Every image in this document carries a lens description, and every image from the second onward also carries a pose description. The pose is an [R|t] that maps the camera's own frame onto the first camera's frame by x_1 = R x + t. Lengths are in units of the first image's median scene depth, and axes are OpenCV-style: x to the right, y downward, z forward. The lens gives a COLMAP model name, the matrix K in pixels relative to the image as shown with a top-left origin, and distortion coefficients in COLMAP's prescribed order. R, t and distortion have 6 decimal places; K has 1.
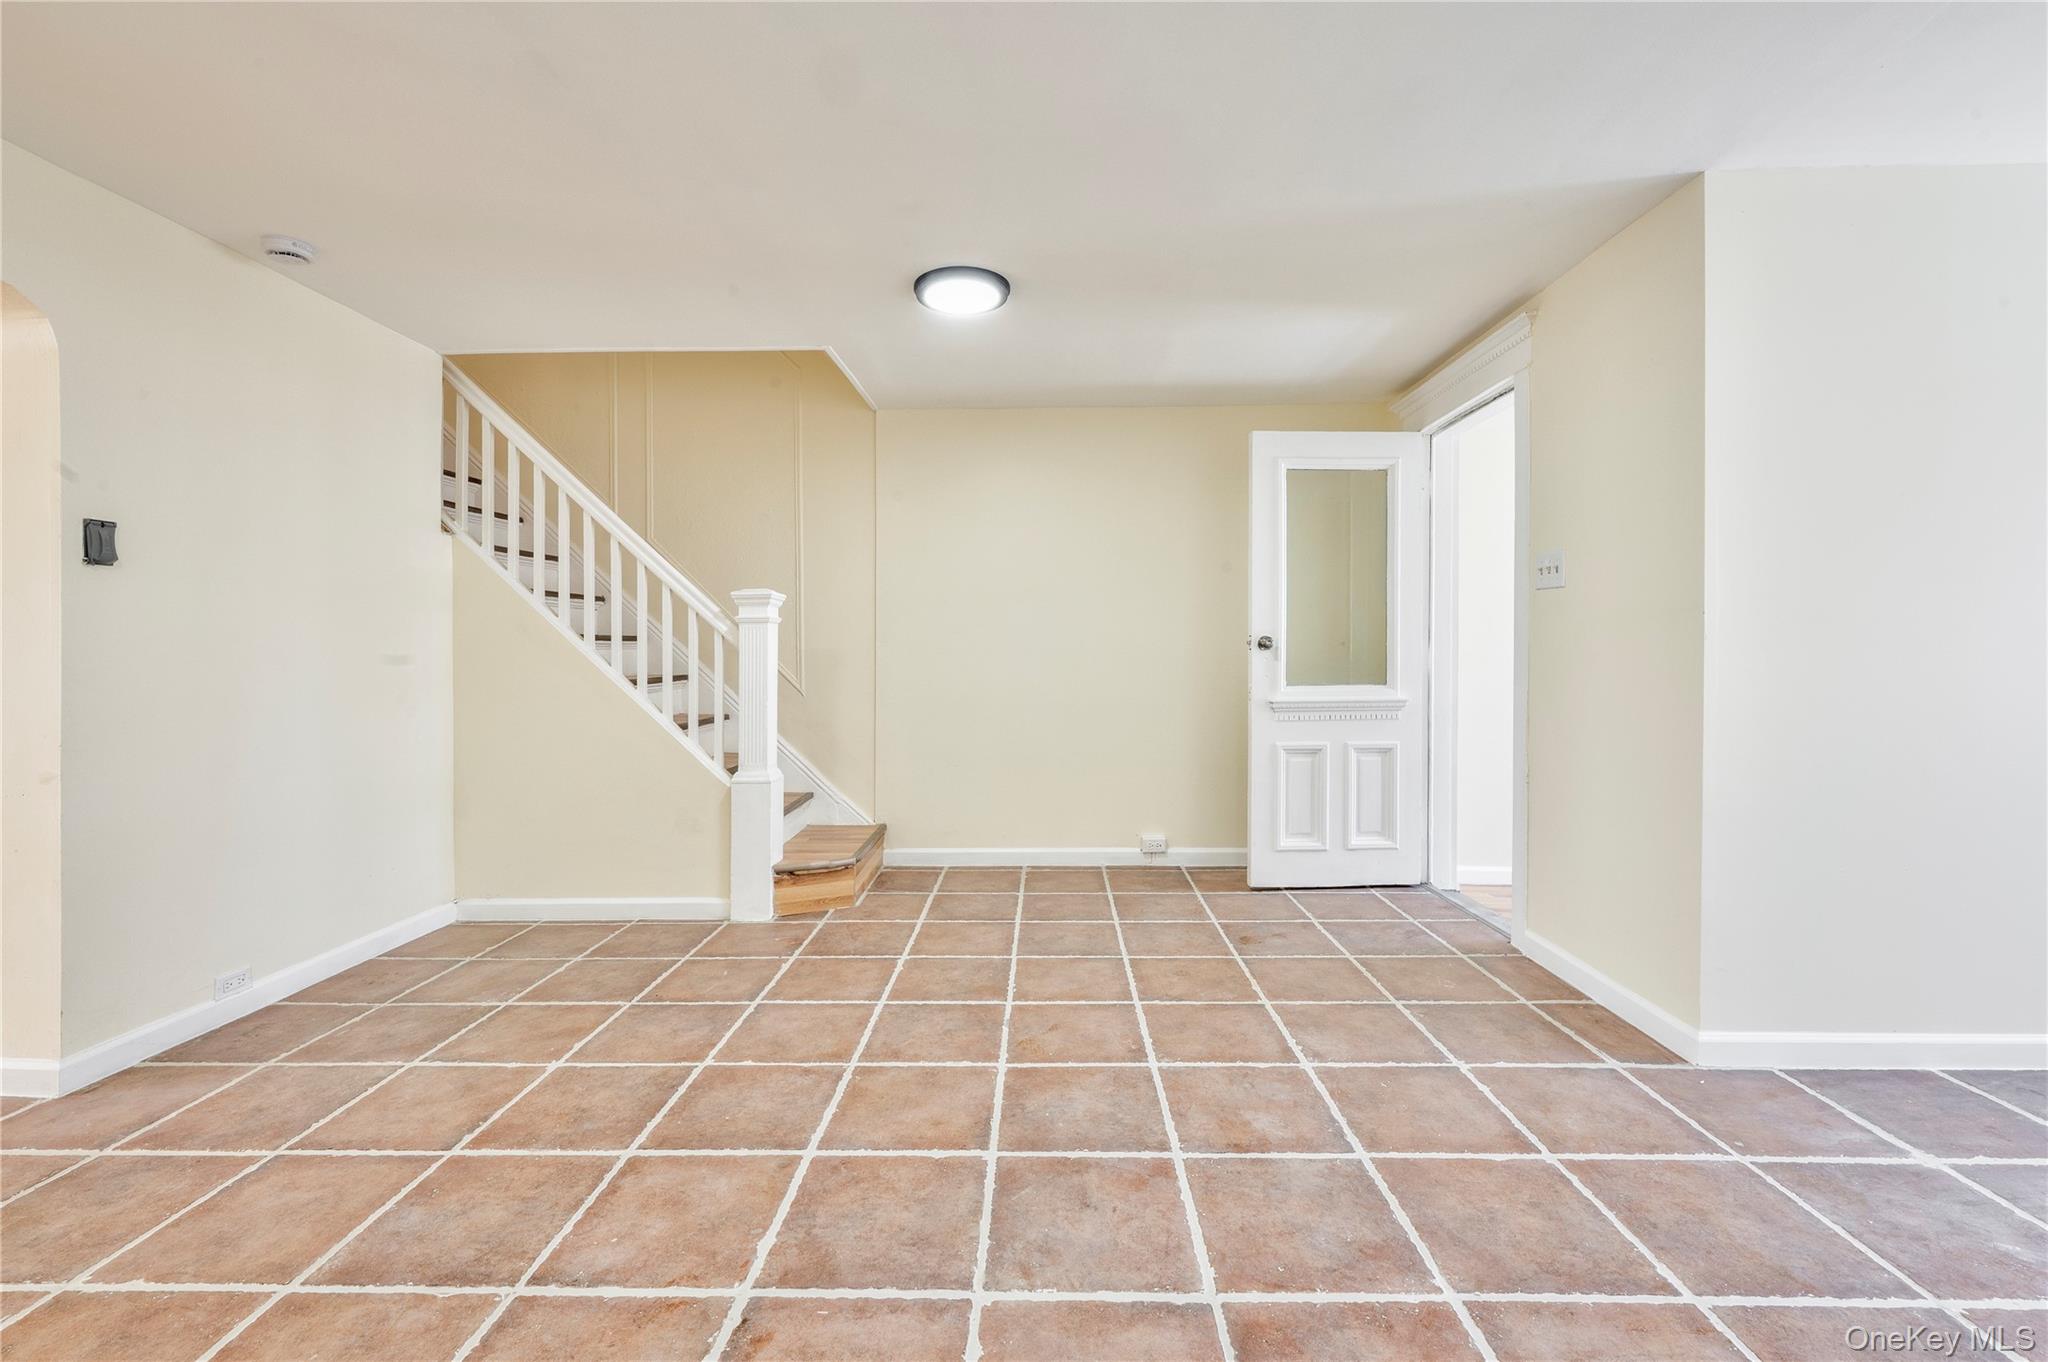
lens RADIAL K [[842.6, 0, 1031.6], [0, 842.6, 644.8], [0, 0, 1]] dist [0.000336, 0.000395]
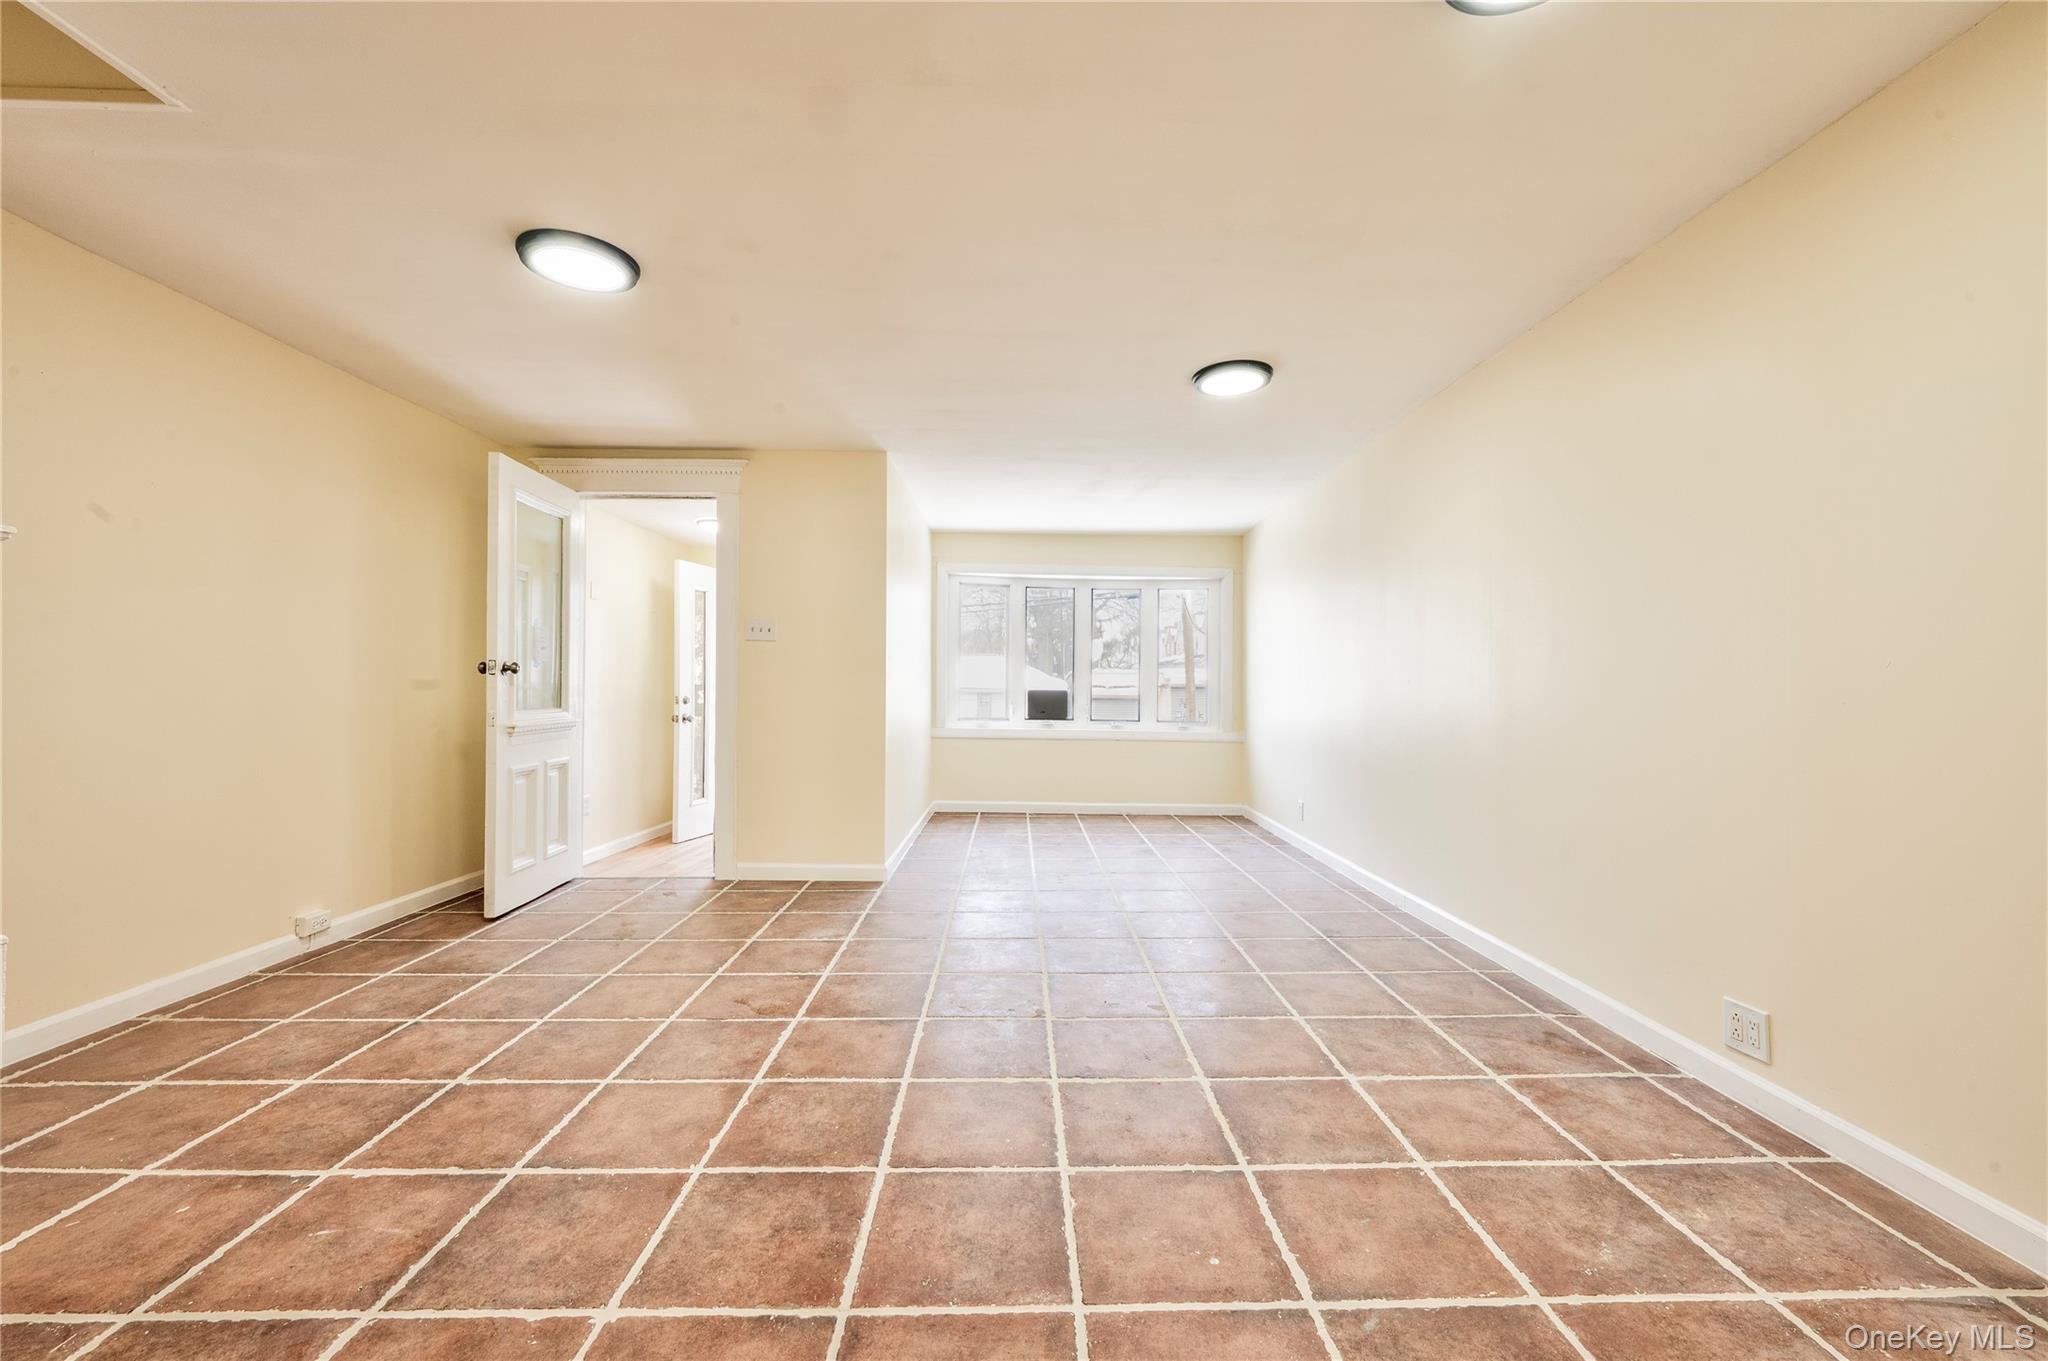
lens RADIAL K [[817.5, 0, 1024.0], [0, 817.5, 680.5], [0, 0, 1]] dist [-0.000230, 0.000094]
pose [[-0.040155, 0.014060, 0.999095, -1.034207], [-0.014067, 0.999794, -0.014636, 0.026966], [-0.999094, -0.014642, -0.039949, 0.625571]]
